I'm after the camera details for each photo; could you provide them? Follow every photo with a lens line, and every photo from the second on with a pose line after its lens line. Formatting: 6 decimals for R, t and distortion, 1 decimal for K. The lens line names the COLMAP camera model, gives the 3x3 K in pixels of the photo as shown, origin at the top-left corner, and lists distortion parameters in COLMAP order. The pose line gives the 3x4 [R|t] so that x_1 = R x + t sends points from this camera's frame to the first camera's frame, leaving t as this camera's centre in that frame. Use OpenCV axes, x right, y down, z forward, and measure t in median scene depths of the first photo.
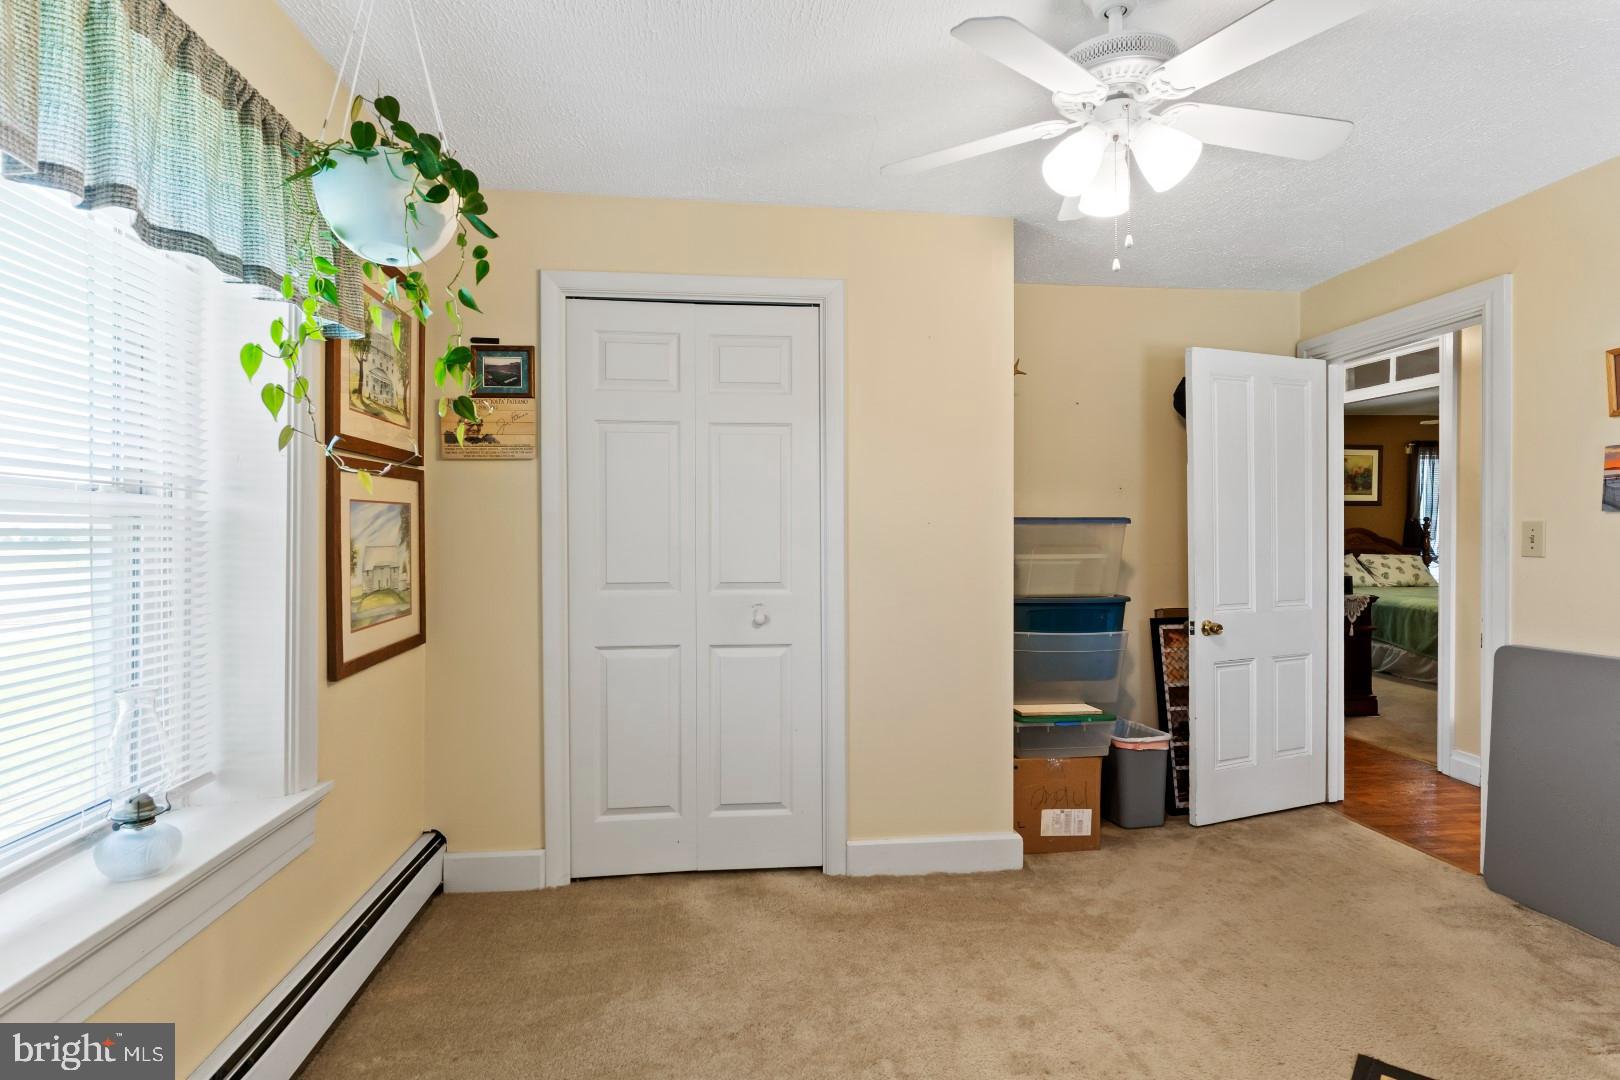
lens RADIAL K [[841.8, 0, 804.2], [0, 841.8, 539.4], [0, 0, 1]] dist [-0.001116, -0.001283]
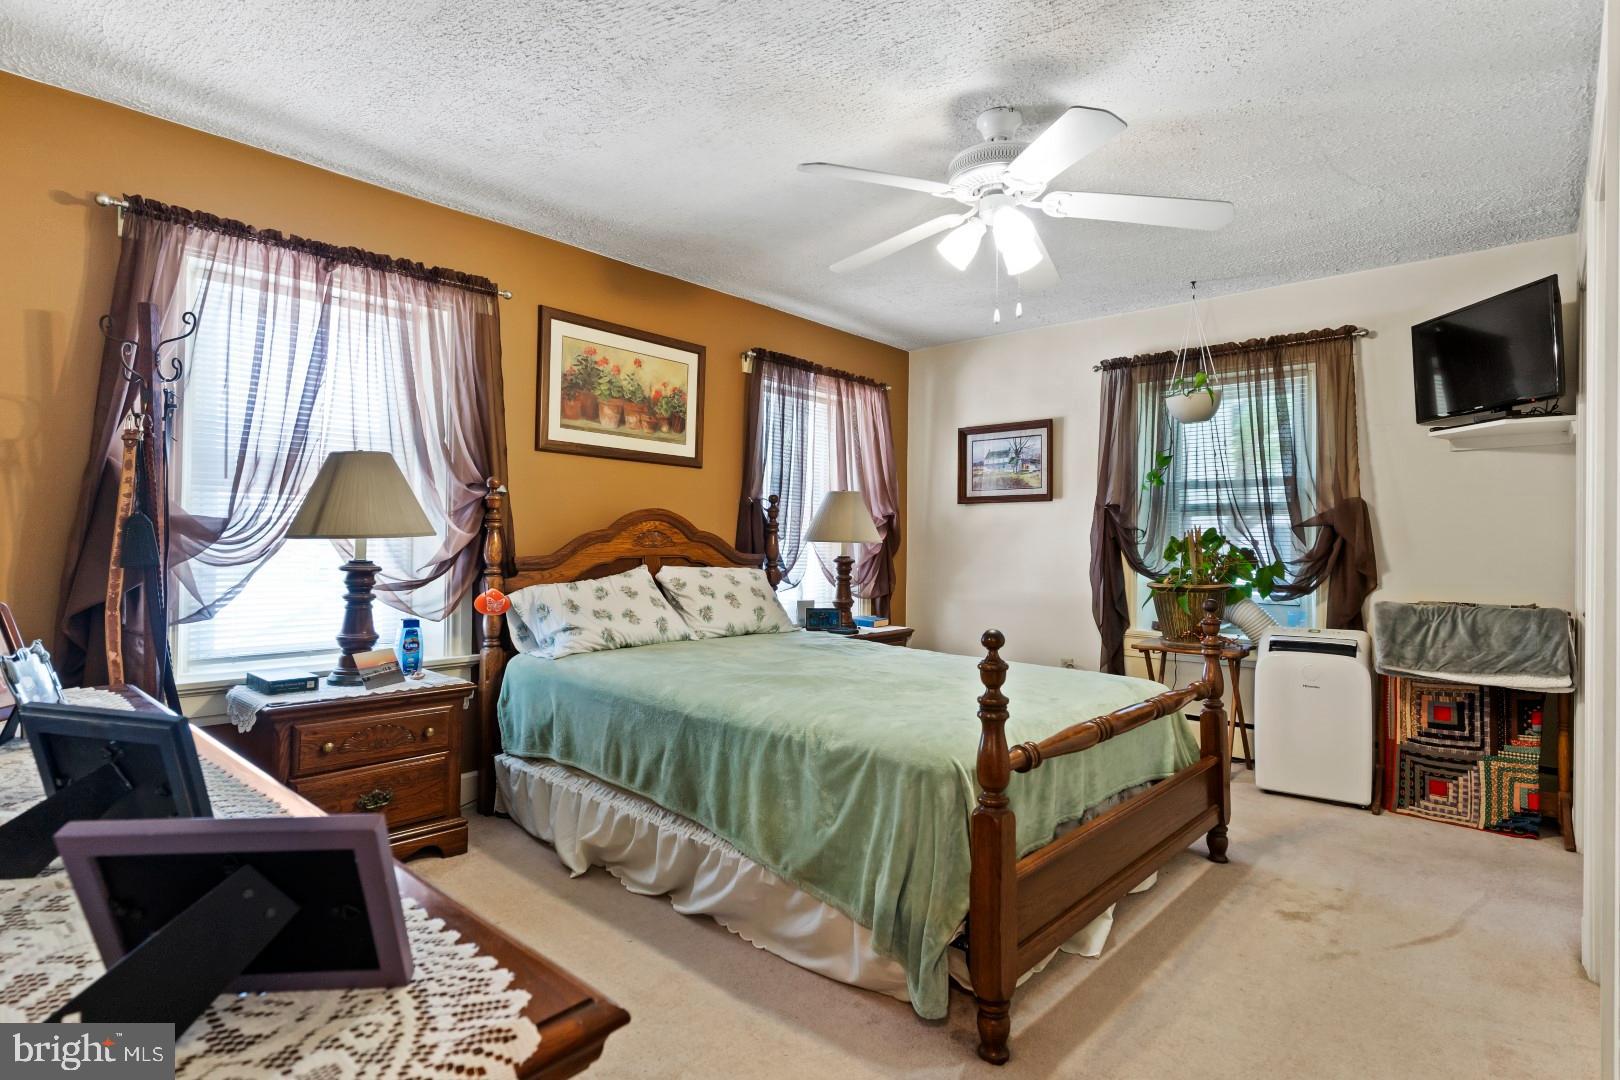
lens RADIAL K [[841.8, 0, 812.3], [0, 841.8, 541.2], [0, 0, 1]] dist [-0.001116, -0.001283]
pose [[0.748763, 0.014804, 0.662672, 0.419156], [-0.009818, 0.999889, -0.011243, 0.007965], [-0.662765, 0.001912, 0.748825, 0.602846]]
